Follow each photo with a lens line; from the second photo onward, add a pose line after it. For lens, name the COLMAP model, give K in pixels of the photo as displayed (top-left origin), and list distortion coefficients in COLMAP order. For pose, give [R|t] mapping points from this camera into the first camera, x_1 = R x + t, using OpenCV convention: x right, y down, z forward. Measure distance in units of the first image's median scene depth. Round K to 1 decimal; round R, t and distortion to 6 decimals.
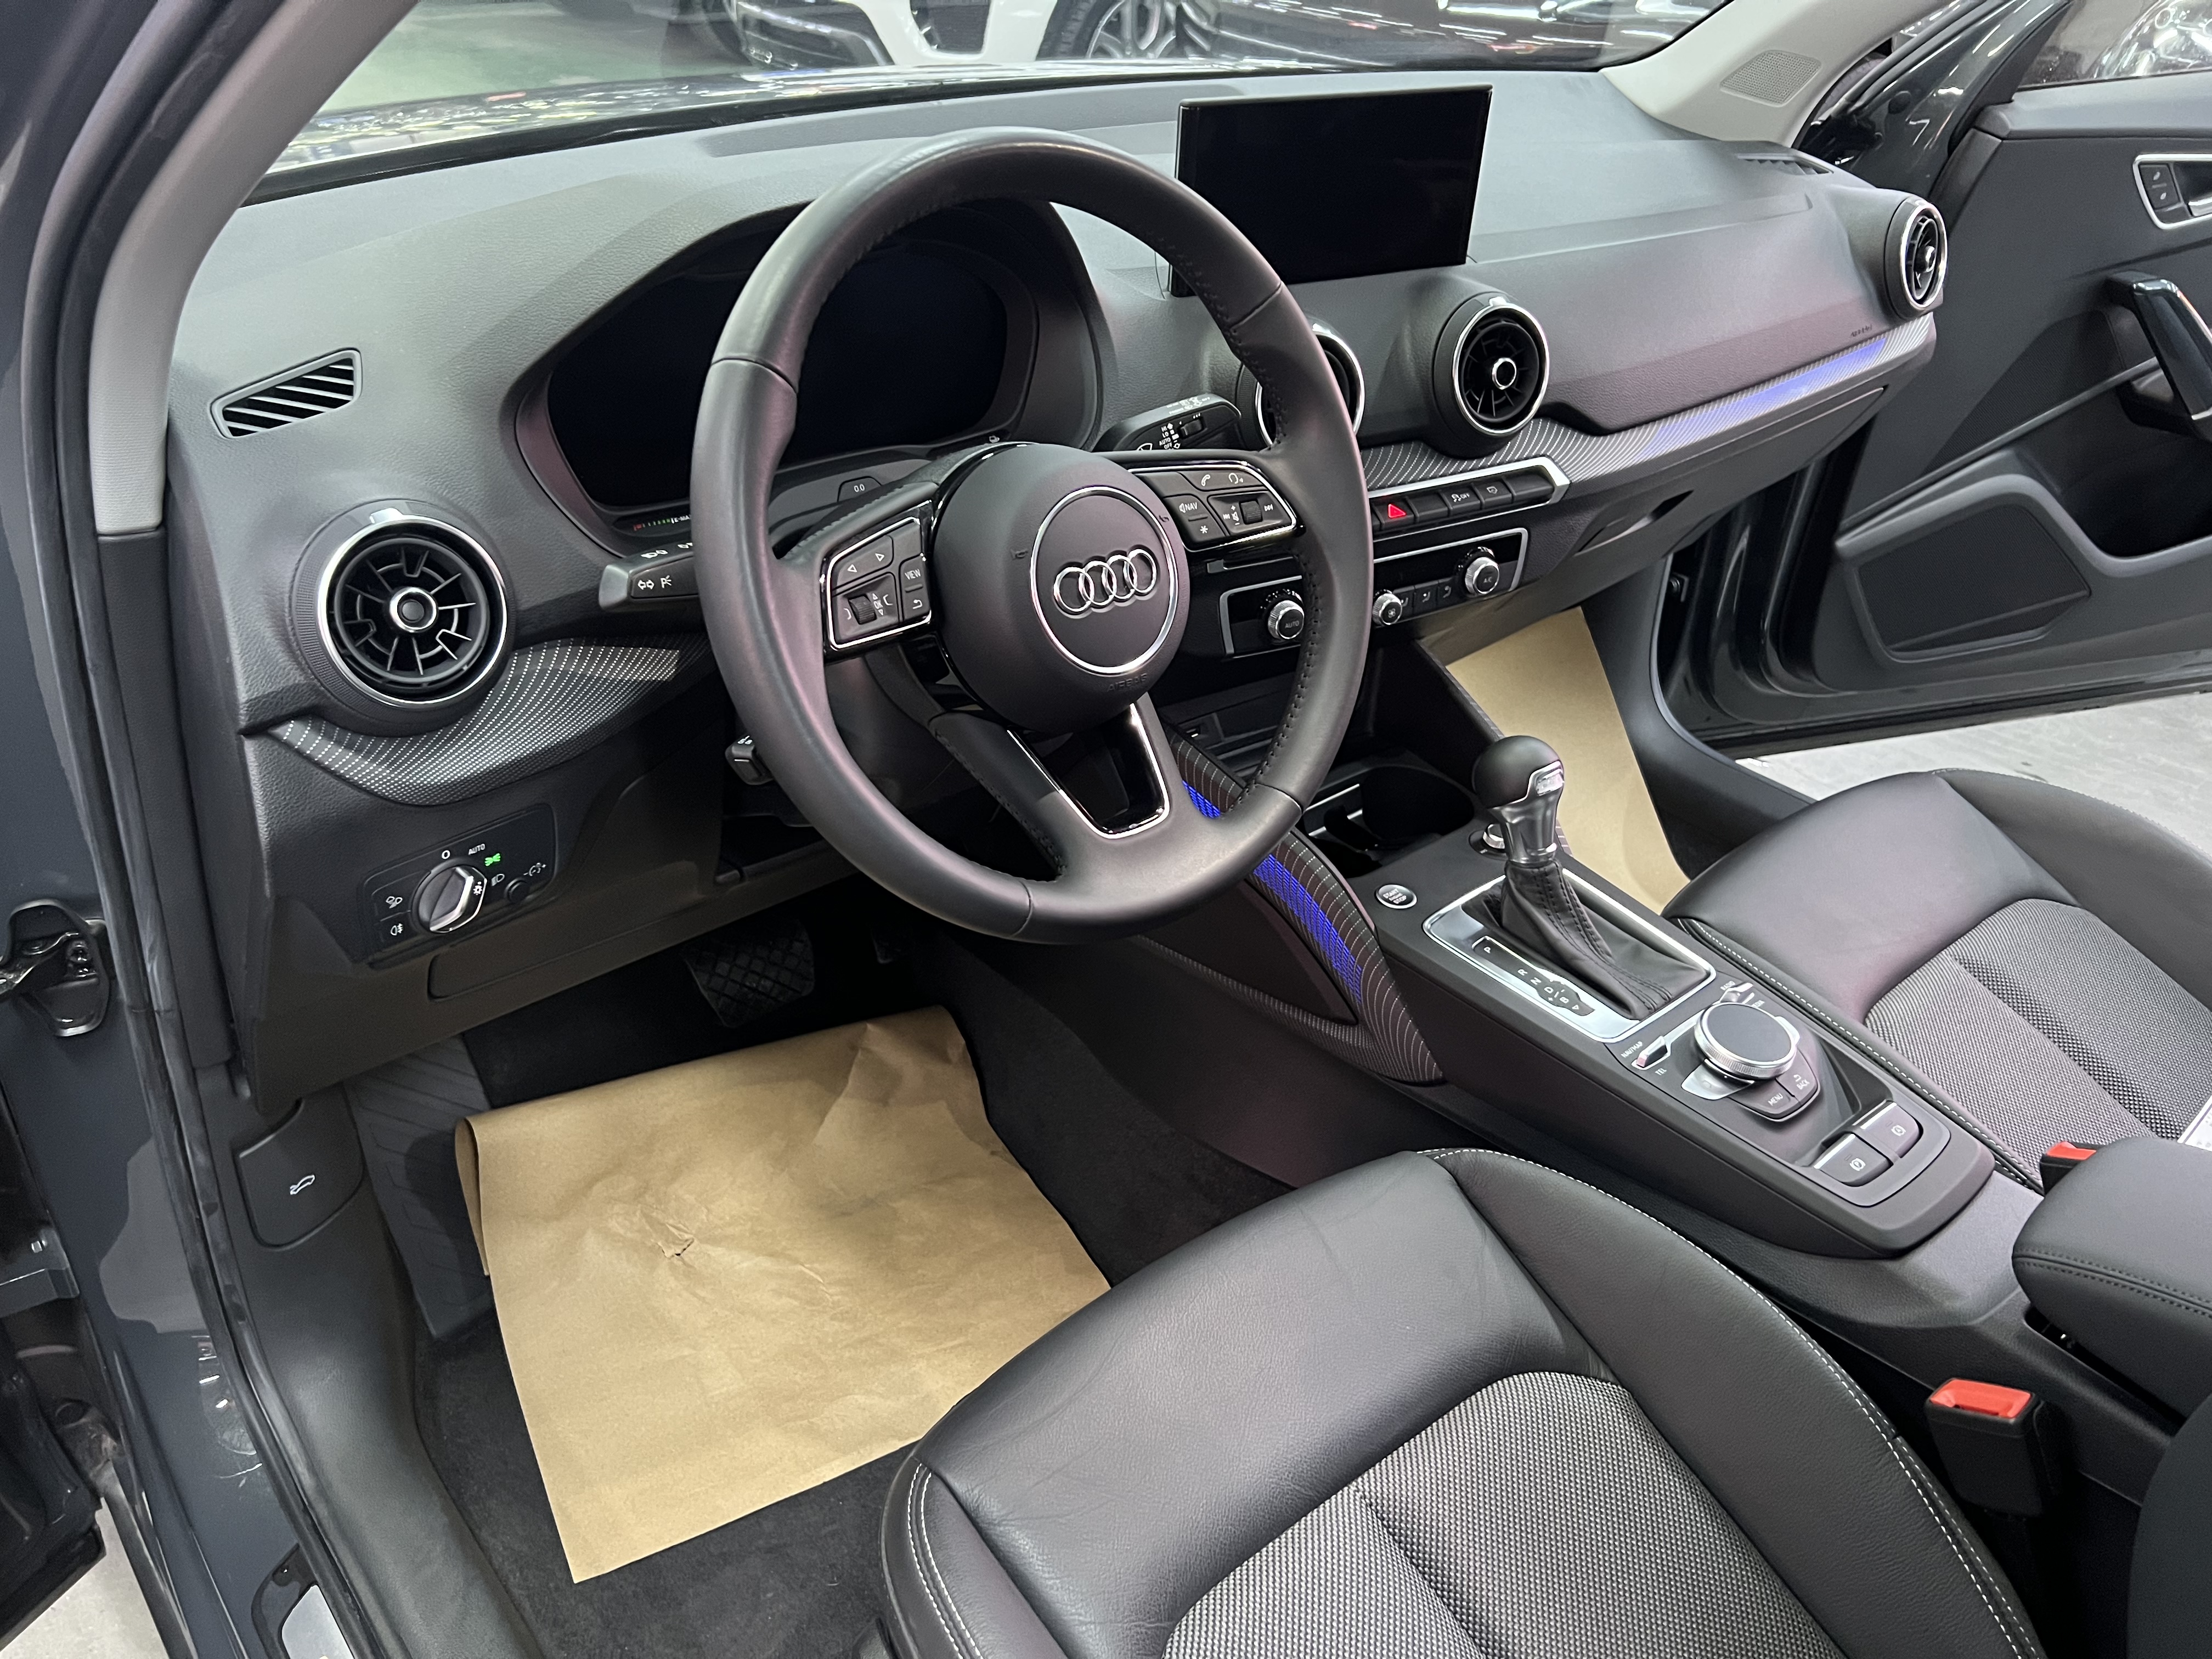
lens RADIAL K [[1683.0, 0, 1127.1], [0, 1683.0, 843.5], [0, 0, 1]] dist [0.056300, -0.074612]
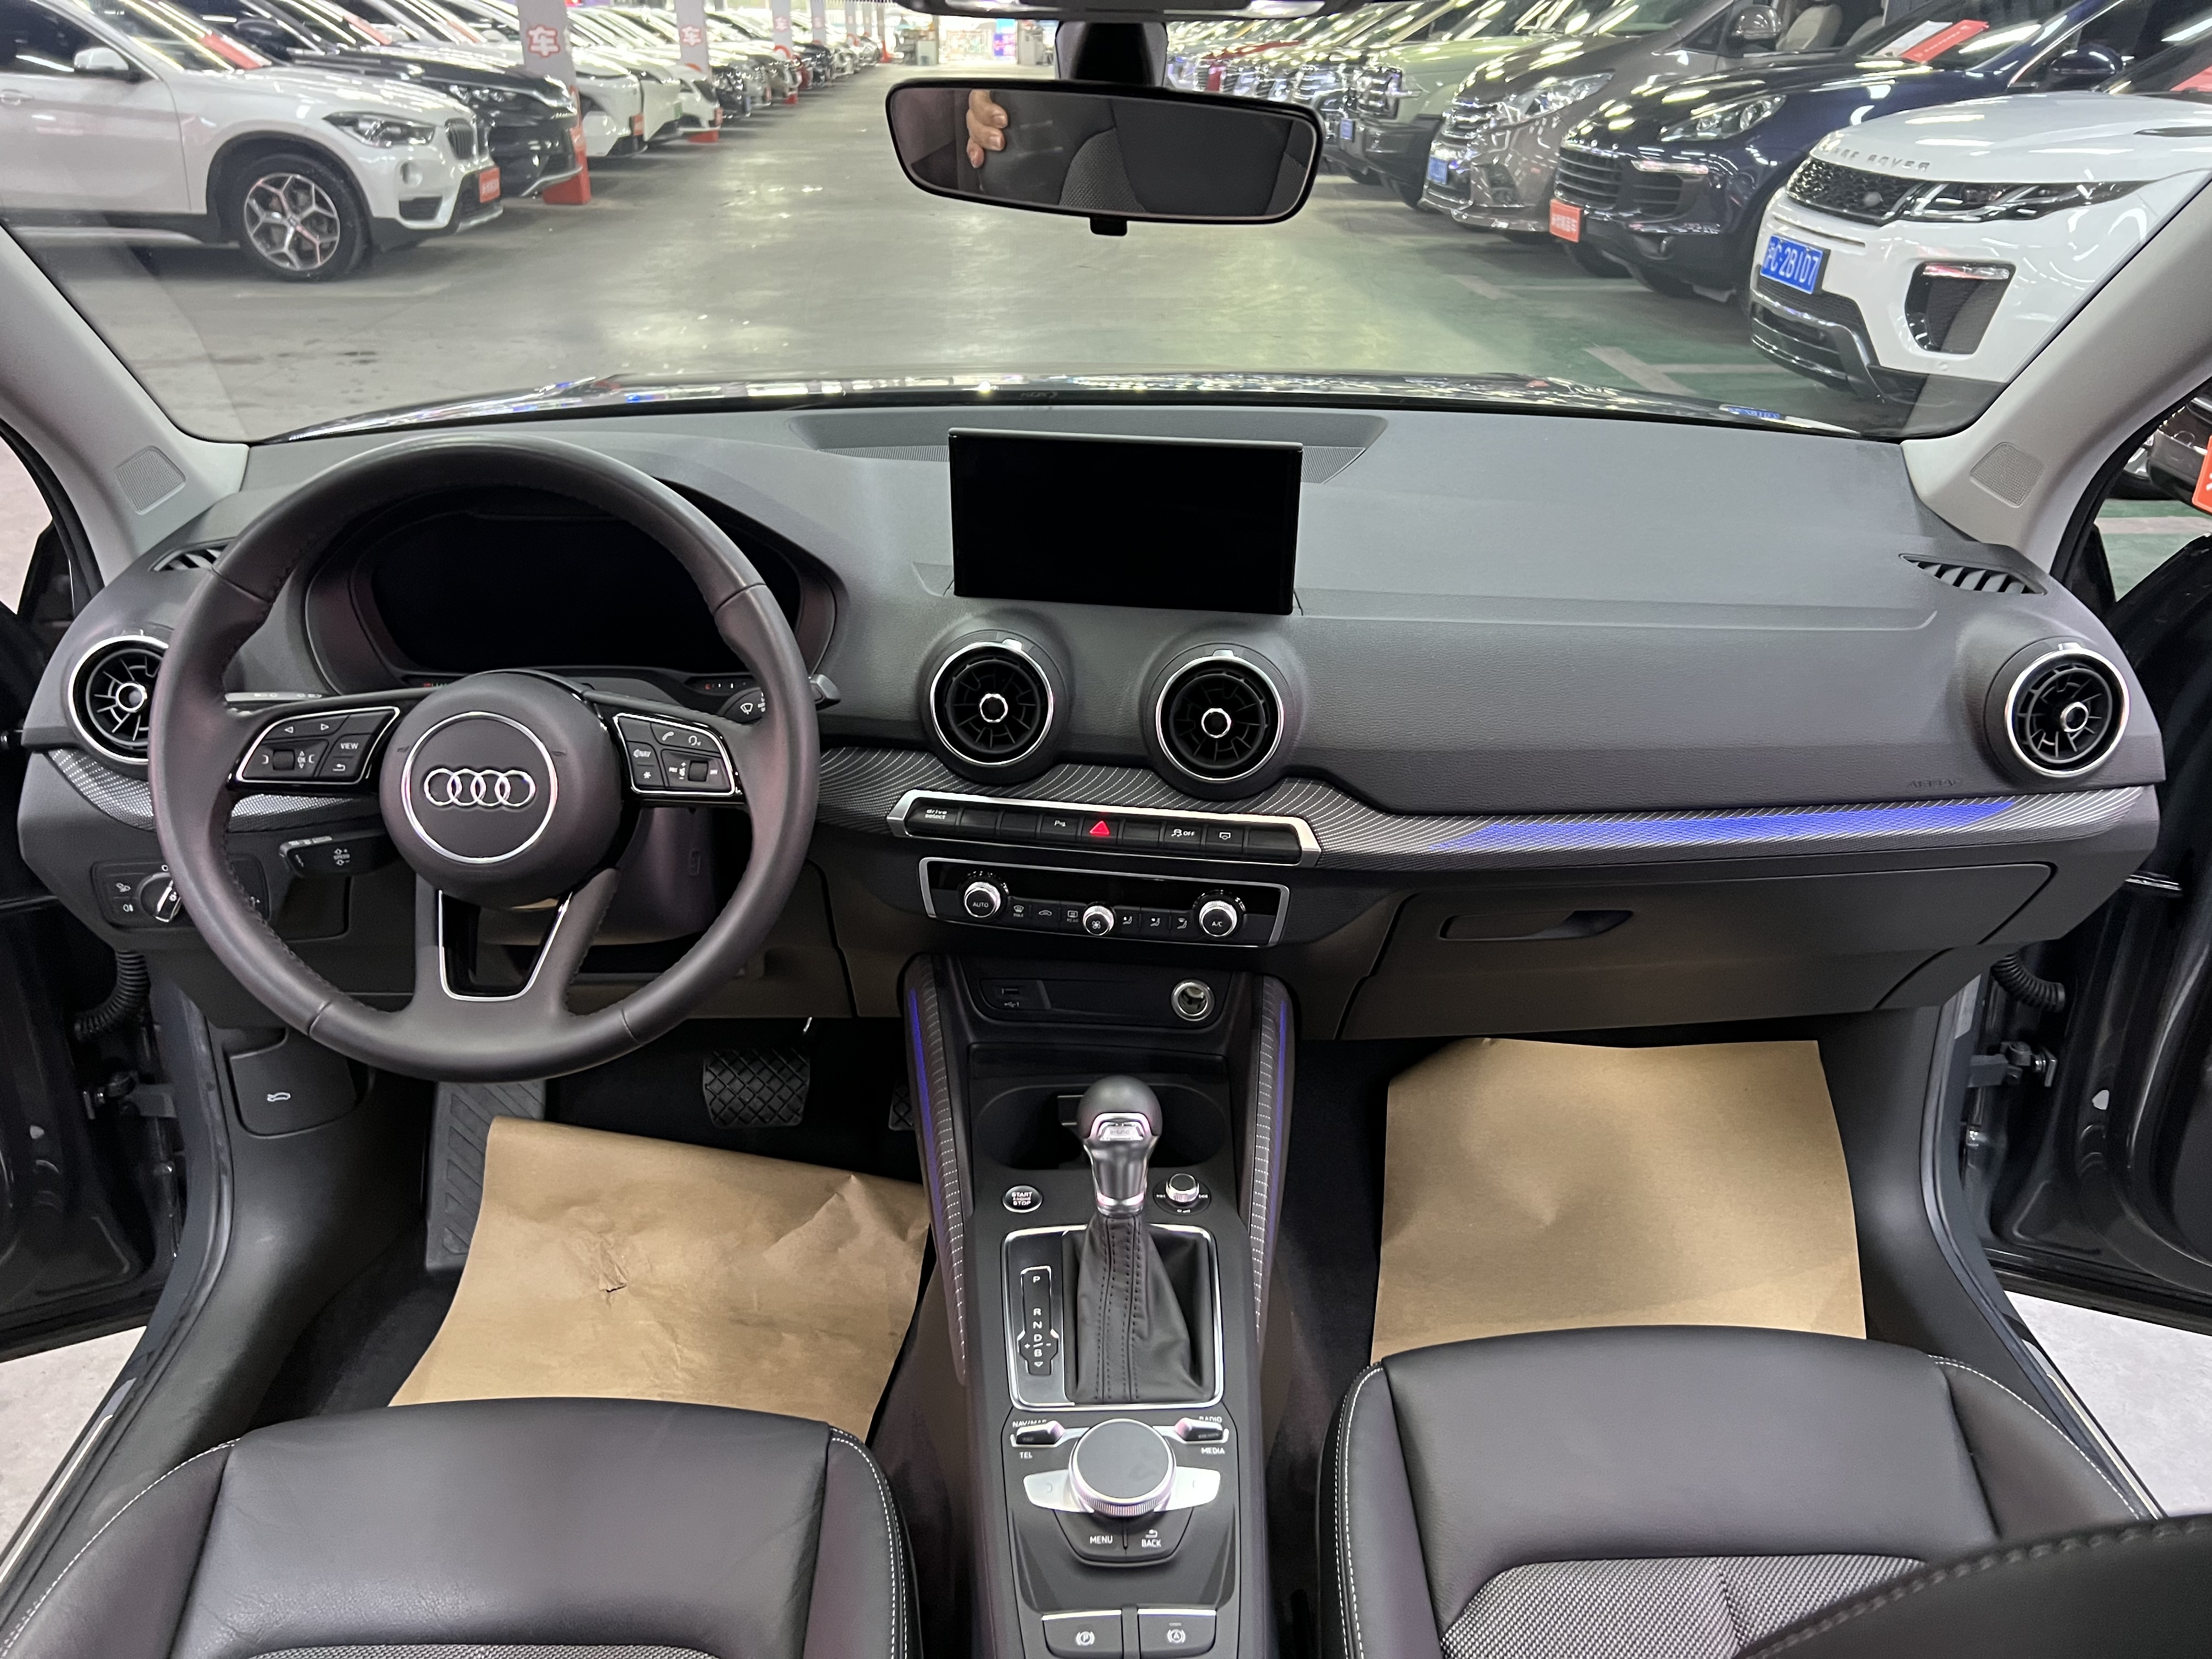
lens RADIAL K [[1683.0, 0, 1109.6], [0, 1683.0, 848.2], [0, 0, 1]] dist [0.056300, -0.074612]
pose [[0.781024, 0.243274, -0.575168, 0.754033], [-0.316369, 0.948207, -0.028544, -0.159344], [0.538434, 0.204259, 0.817537, 0.178420]]
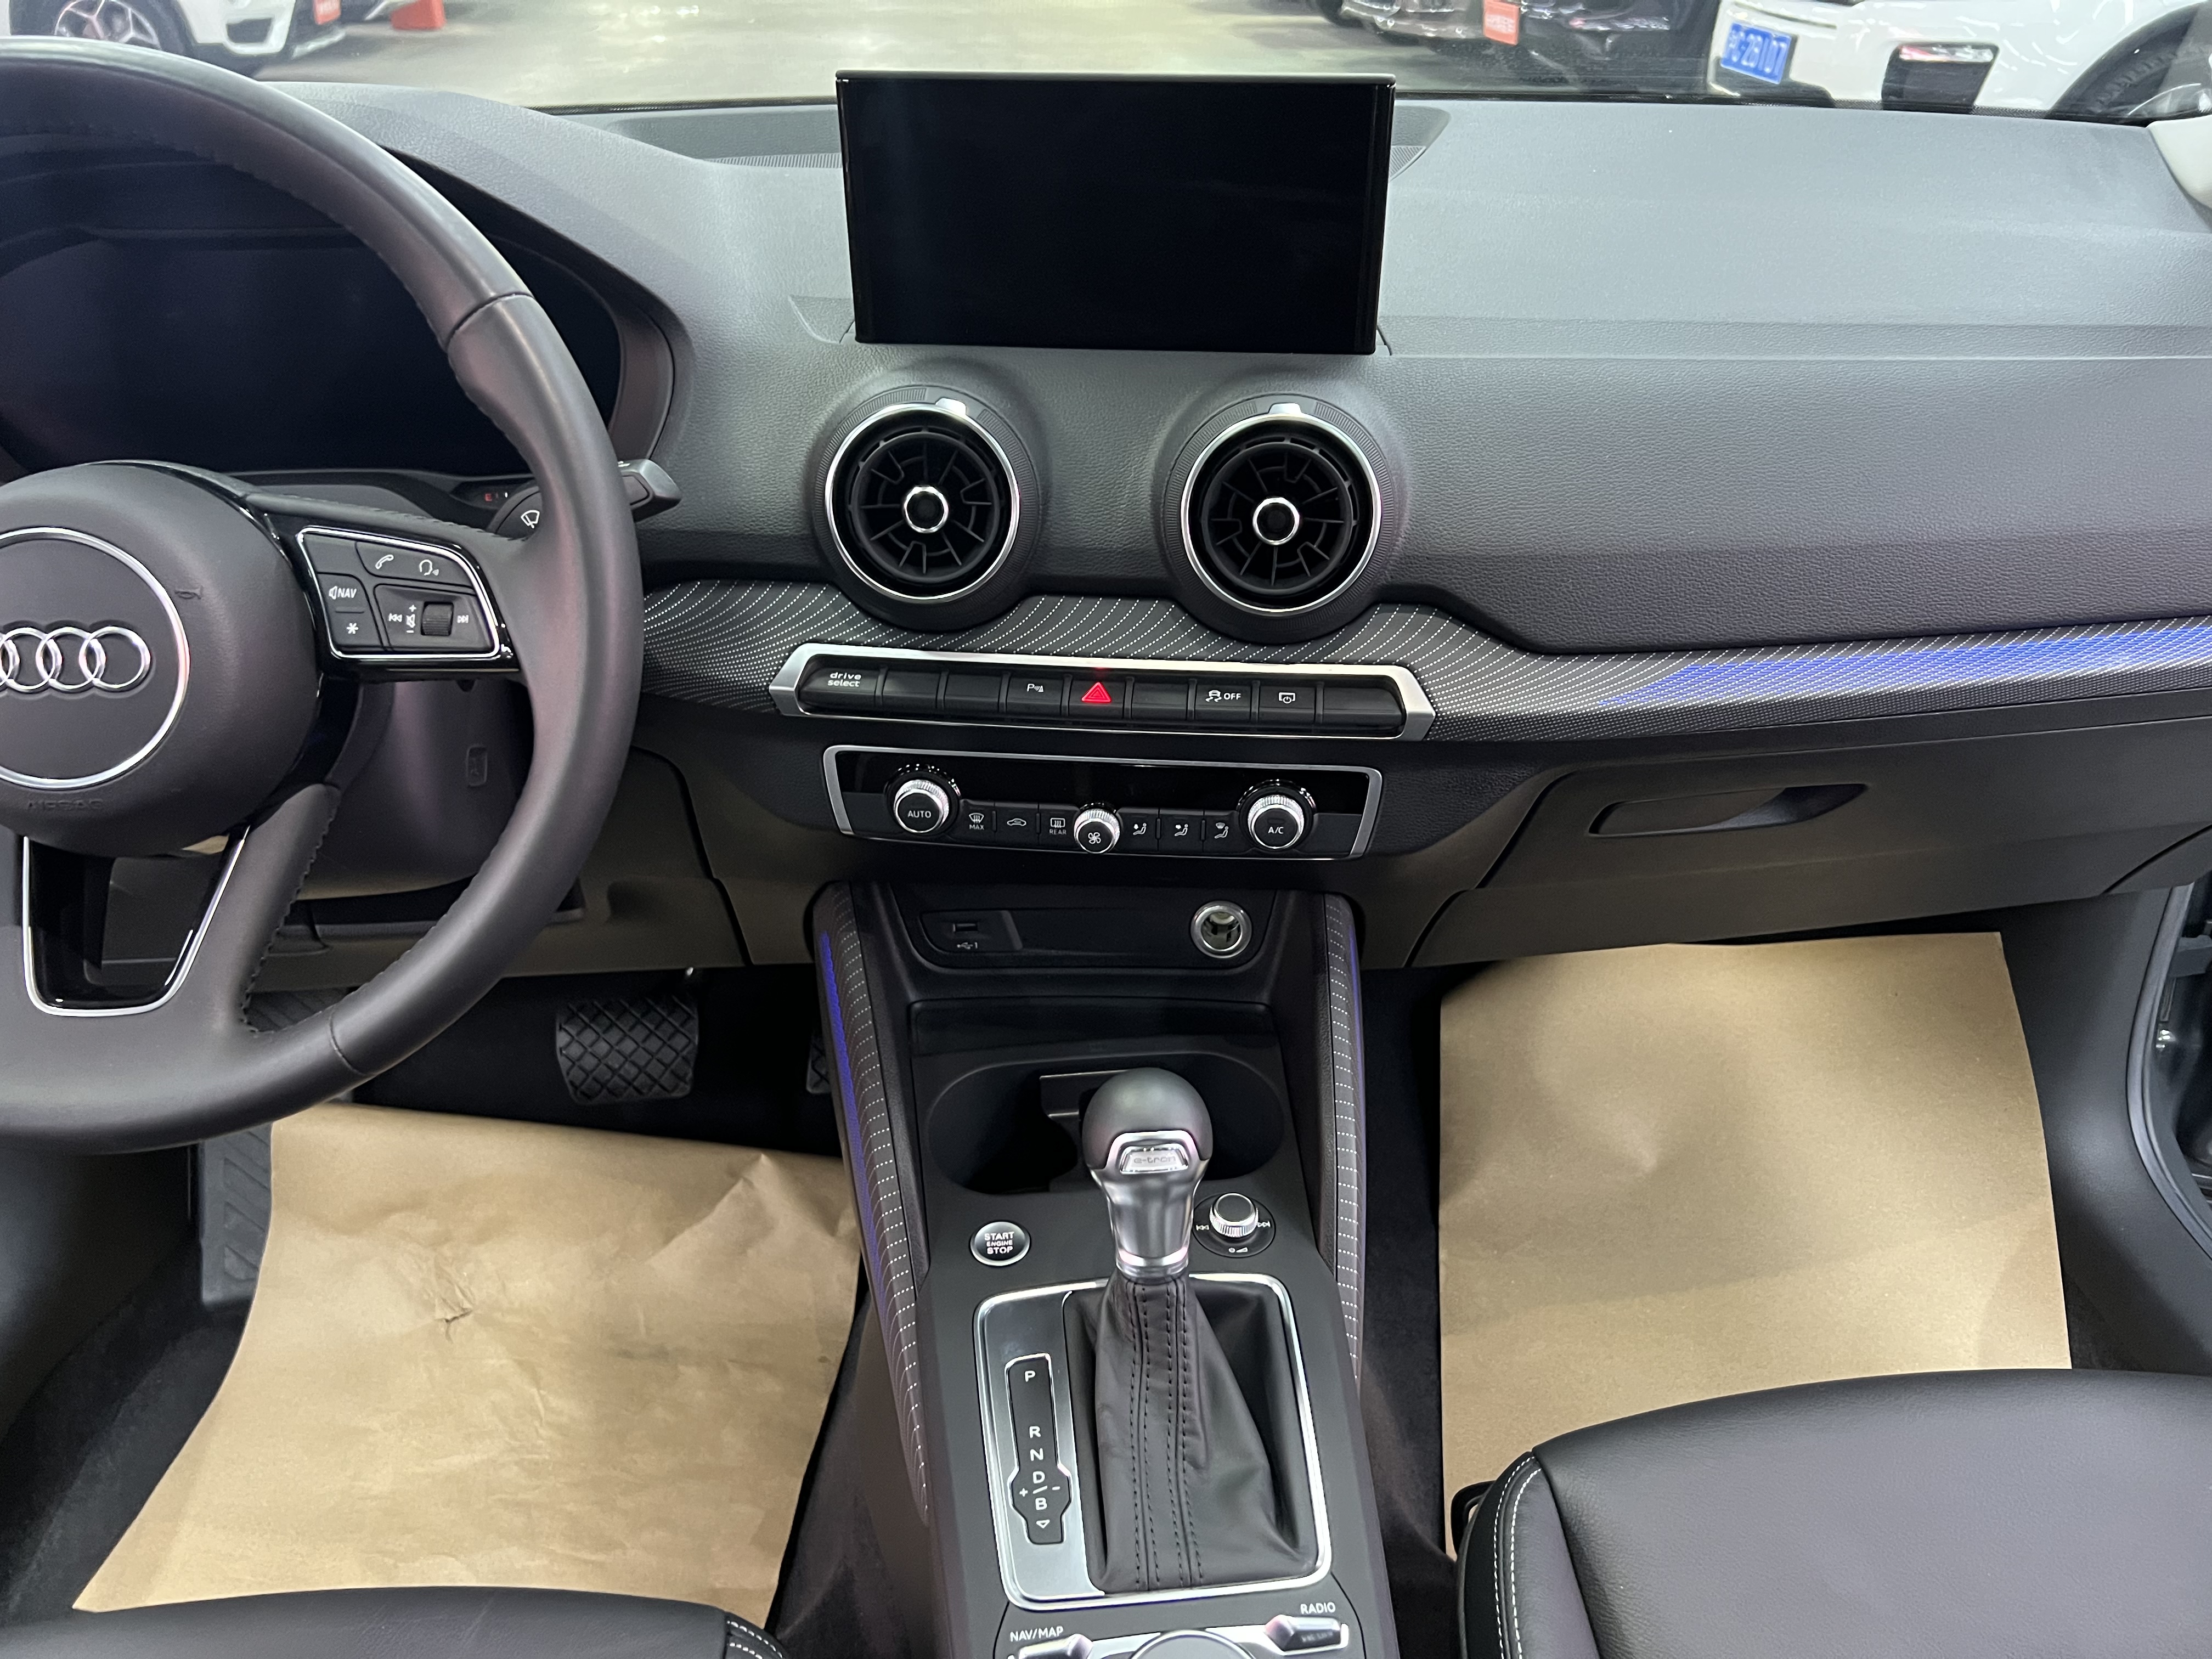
lens RADIAL K [[1683.0, 0, 1116.8], [0, 1683.0, 836.5], [0, 0, 1]] dist [0.056300, -0.074612]
pose [[0.816881, 0.254119, -0.517811, 0.529741], [-0.280684, 0.959391, 0.028030, -0.163871], [0.503906, 0.122444, 0.855036, 0.442506]]
